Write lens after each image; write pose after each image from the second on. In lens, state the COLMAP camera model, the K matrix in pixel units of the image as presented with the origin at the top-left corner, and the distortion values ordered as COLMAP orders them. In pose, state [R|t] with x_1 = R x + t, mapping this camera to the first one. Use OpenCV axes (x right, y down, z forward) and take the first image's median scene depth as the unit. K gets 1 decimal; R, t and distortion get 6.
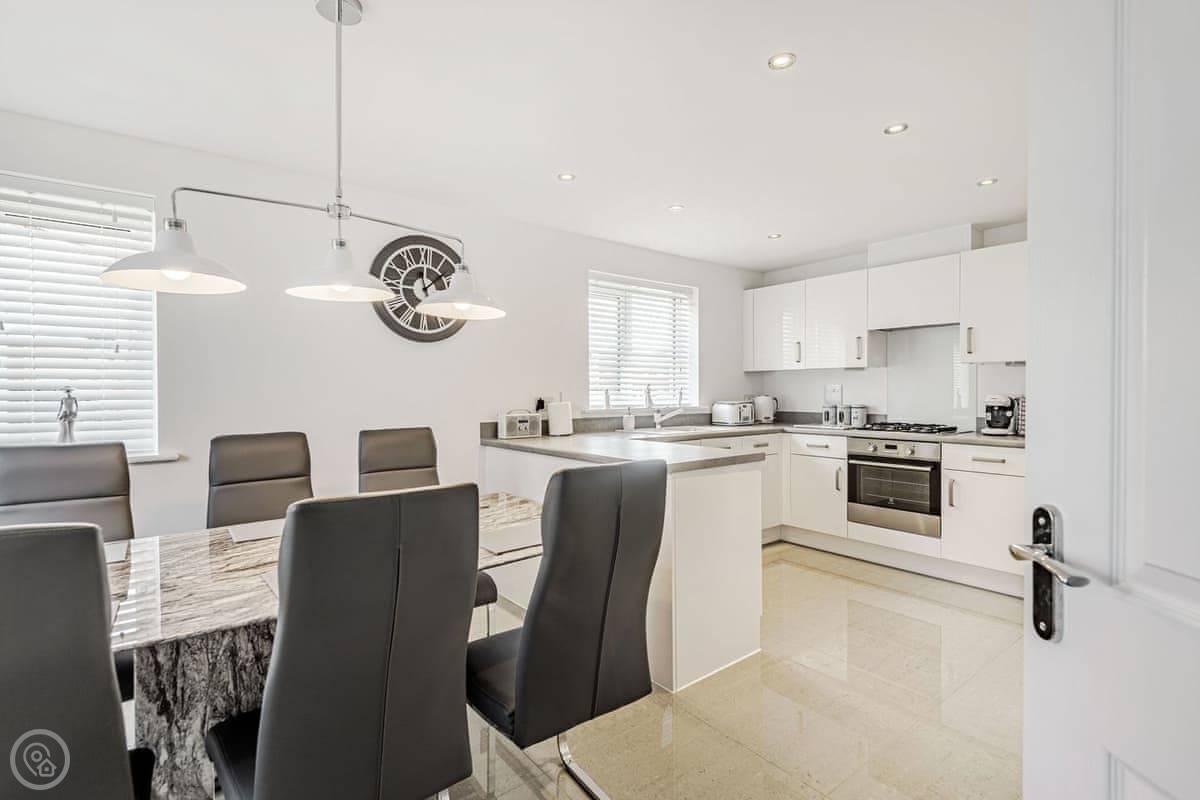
lens RADIAL K [[549.5, 0, 595.6], [0, 549.5, 399.5], [0, 0, 1]] dist [0.018096, -0.013314]
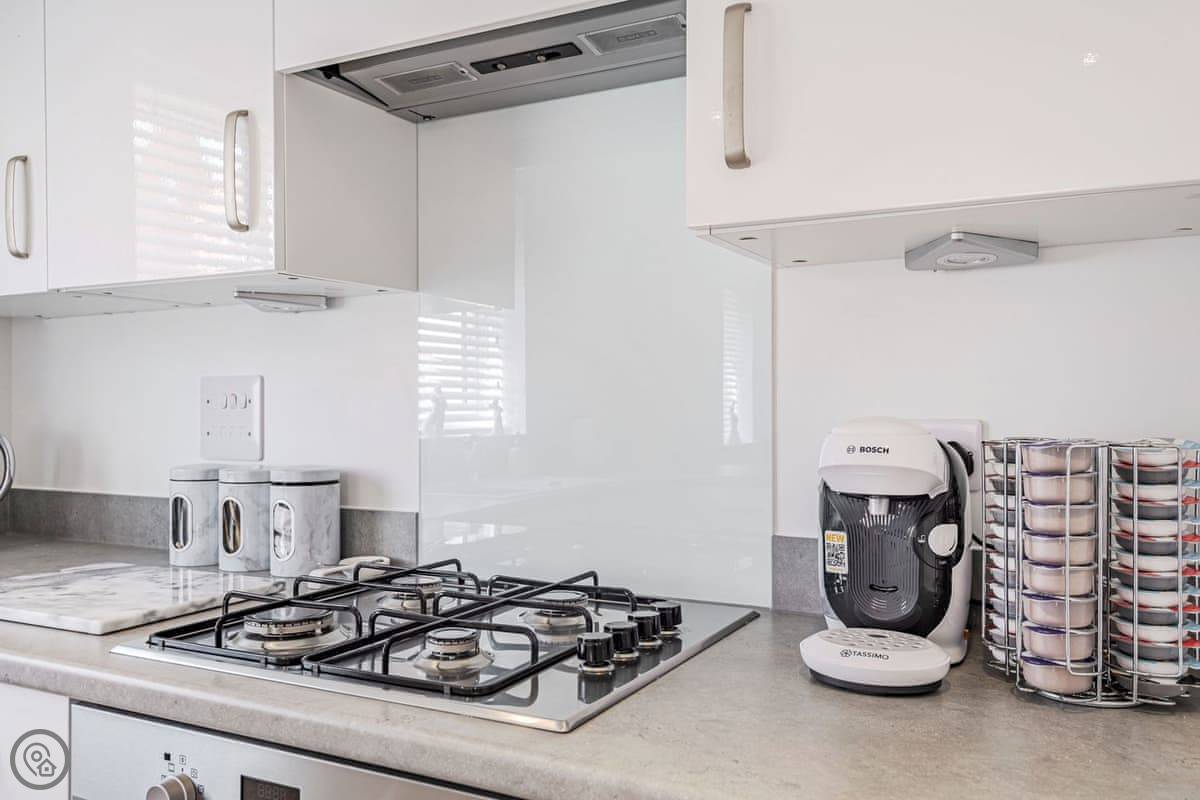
lens RADIAL K [[955.5, 0, 546.7], [0, 955.5, 401.4], [0, 0, 1]] dist [0.043553, -0.000797]
pose [[0.928930, 0.003181, 0.370241, 0.503441], [0.004225, 0.999807, -0.019191, -0.010049], [-0.370230, 0.019392, 0.928738, 0.734917]]
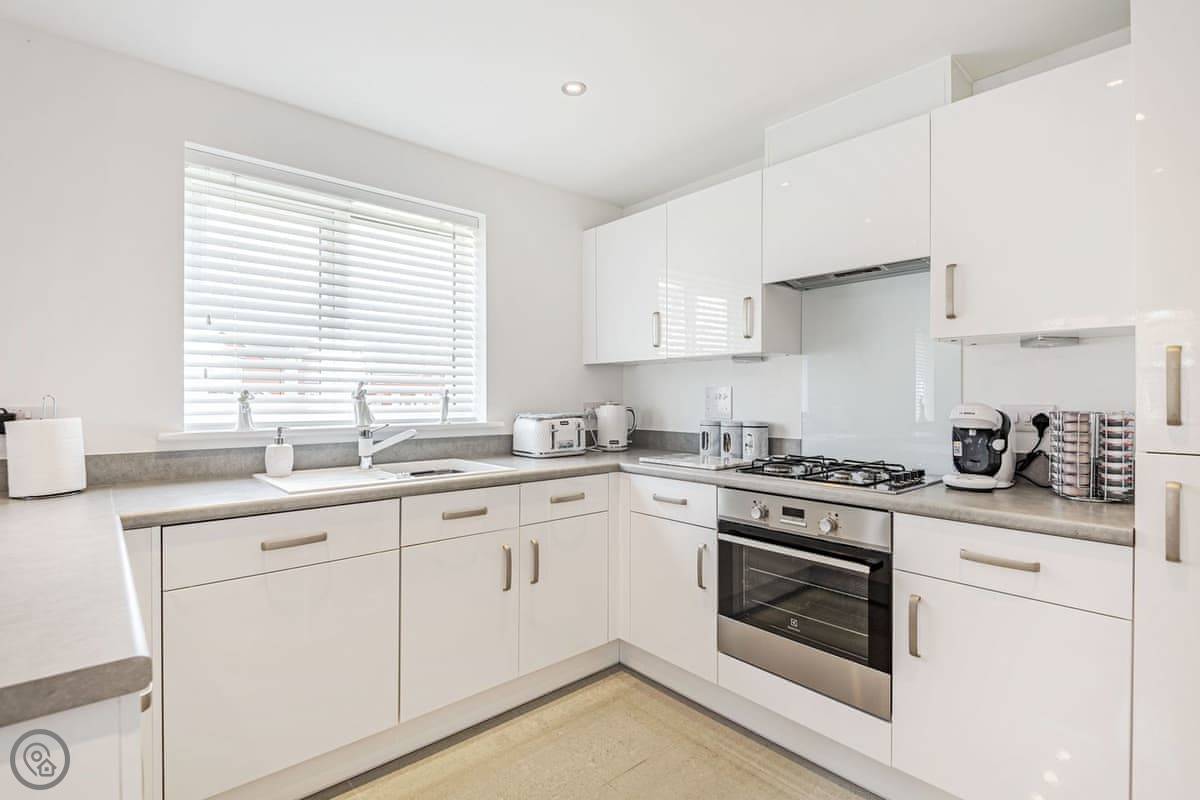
lens RADIAL K [[549.5, 0, 595.6], [0, 549.5, 399.5], [0, 0, 1]] dist [0.018096, -0.013314]
pose [[0.998791, 0.005009, 0.048894, 0.336158], [-0.004457, 0.999925, -0.011403, -0.006933], [-0.048948, 0.011171, 0.998739, 0.521289]]
